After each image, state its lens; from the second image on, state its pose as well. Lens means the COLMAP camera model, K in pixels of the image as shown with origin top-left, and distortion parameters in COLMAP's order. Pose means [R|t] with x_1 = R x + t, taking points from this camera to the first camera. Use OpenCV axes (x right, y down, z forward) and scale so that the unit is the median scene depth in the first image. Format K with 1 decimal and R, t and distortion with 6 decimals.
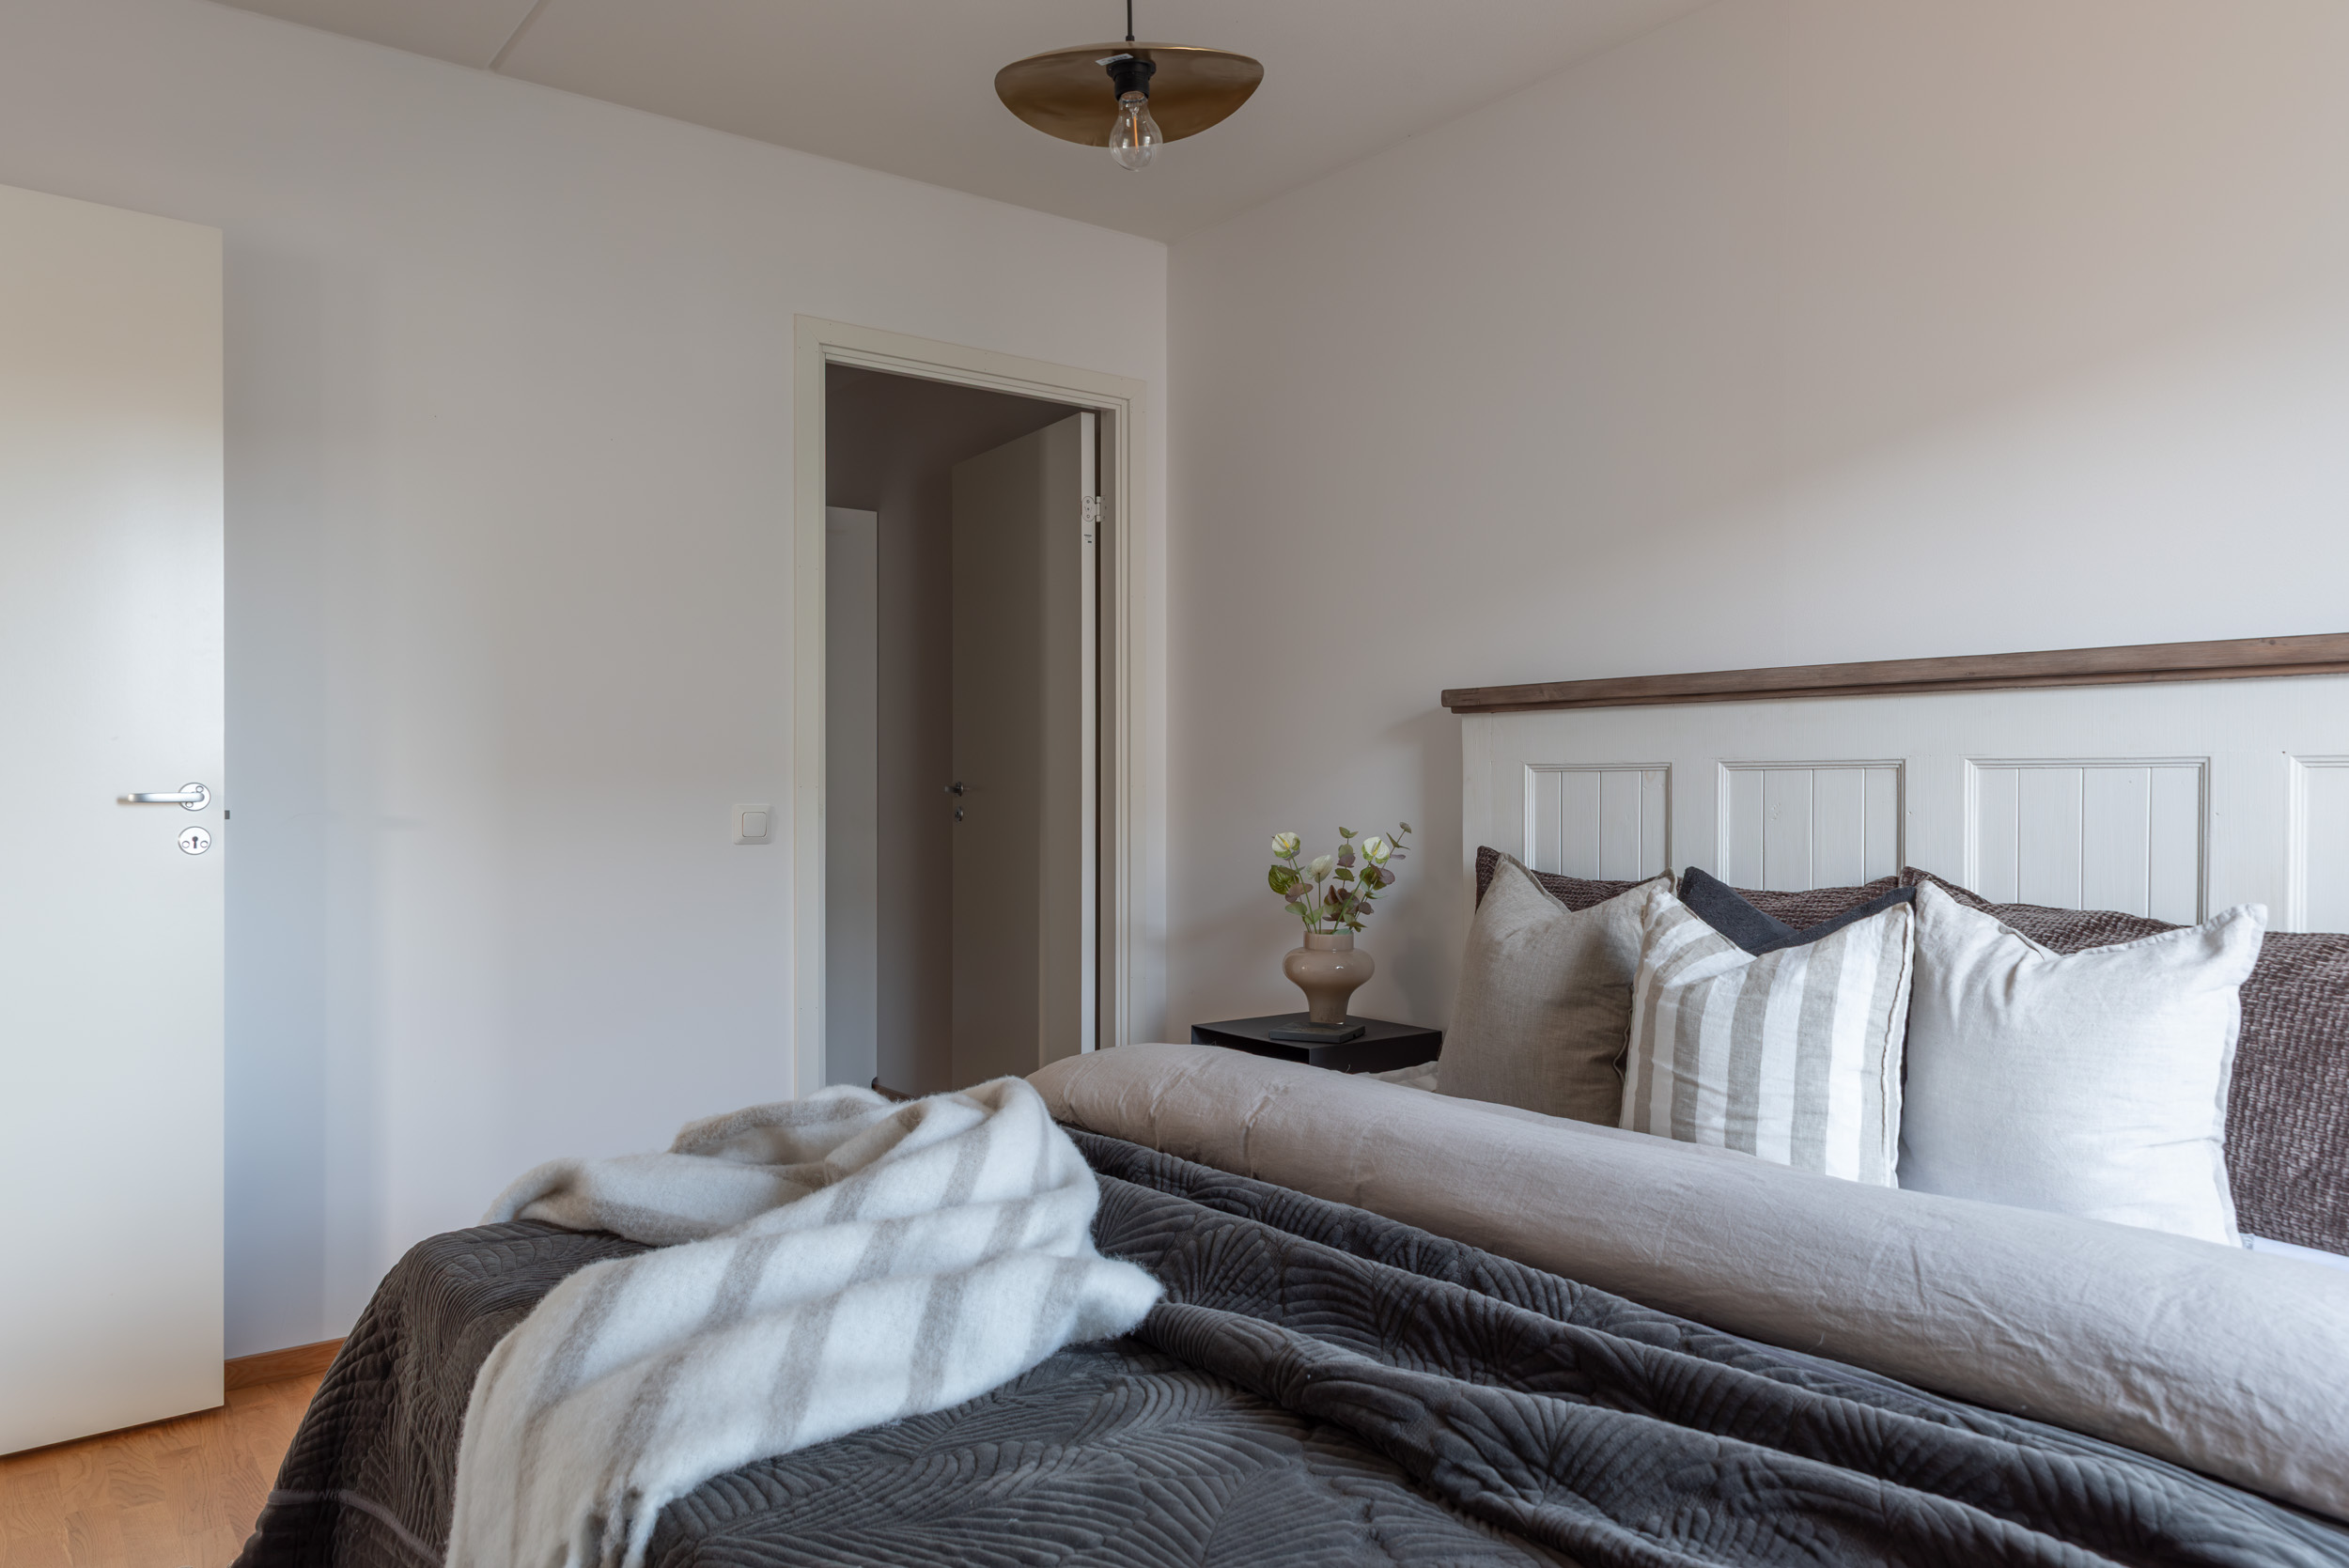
lens RADIAL K [[1585.7, 0, 1154.8], [0, 1585.7, 790.1], [0, 0, 1]] dist [0.009138, -0.001029]
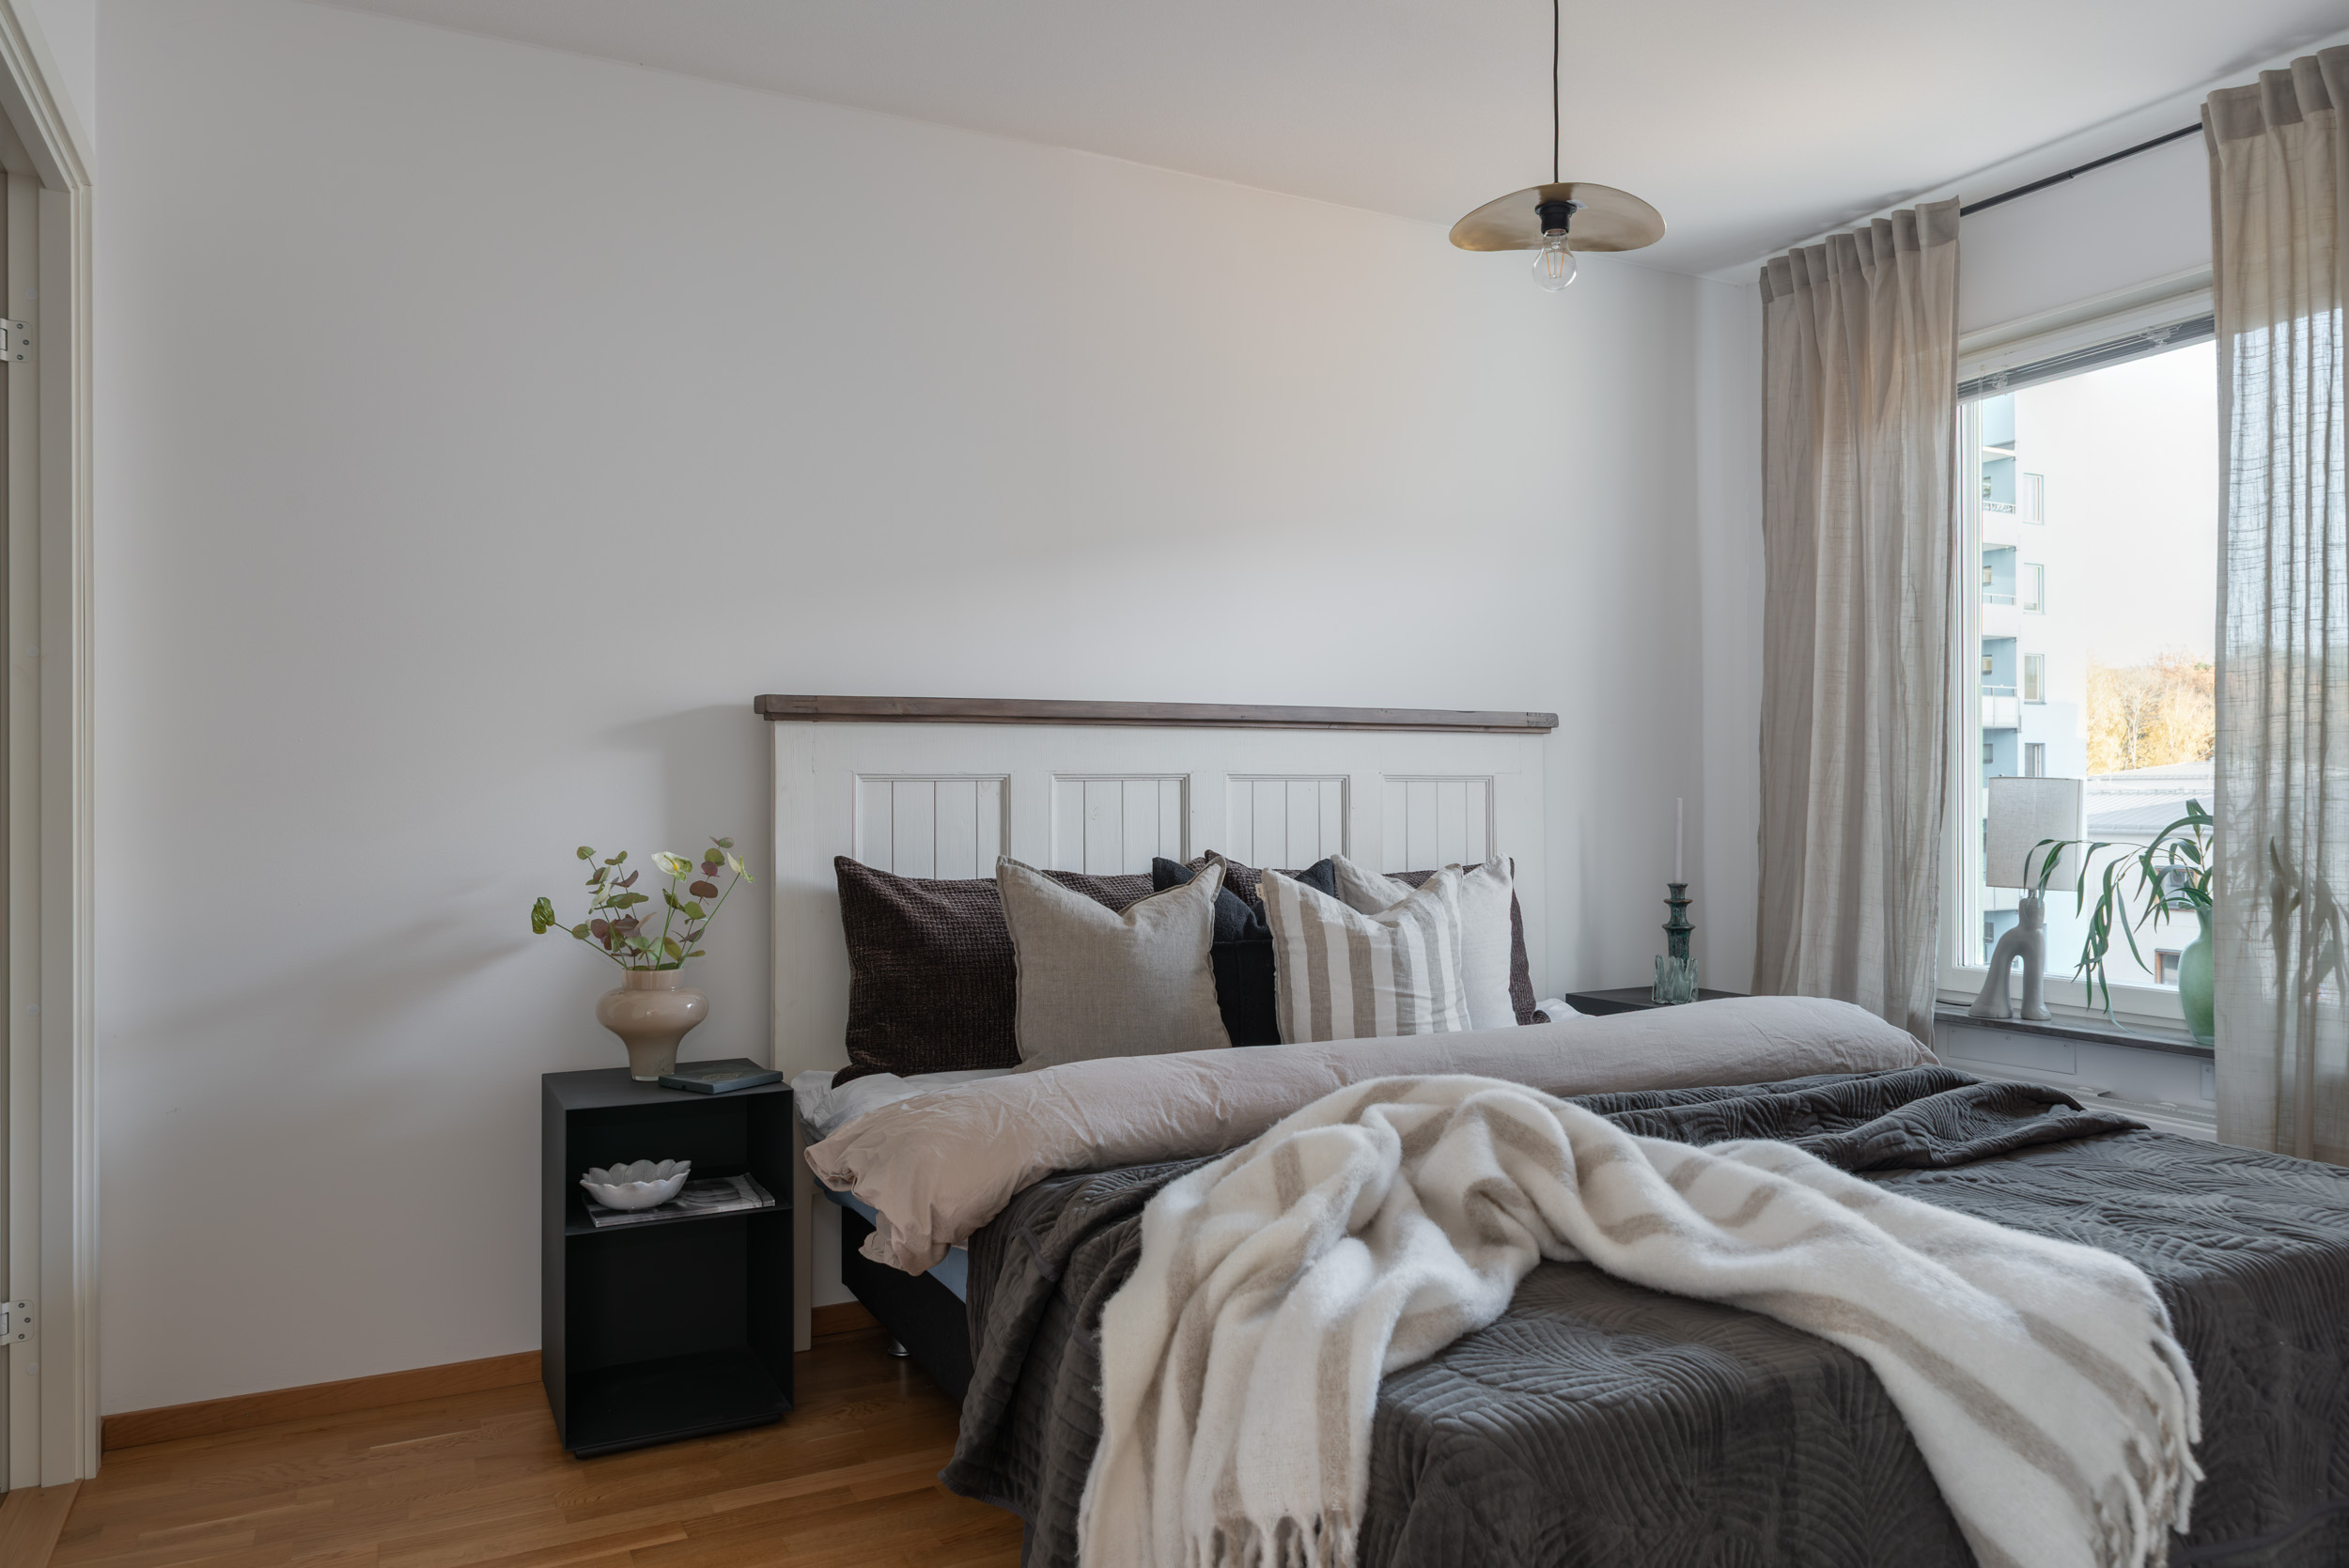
lens RADIAL K [[1585.7, 0, 1157.9], [0, 1585.7, 788.8], [0, 0, 1]] dist [0.009138, -0.001029]
pose [[0.184200, -0.001283, 0.982888, -0.906530], [0.008485, 0.999964, -0.000285, -0.005934], [-0.982852, 0.008392, 0.184204, 0.765046]]
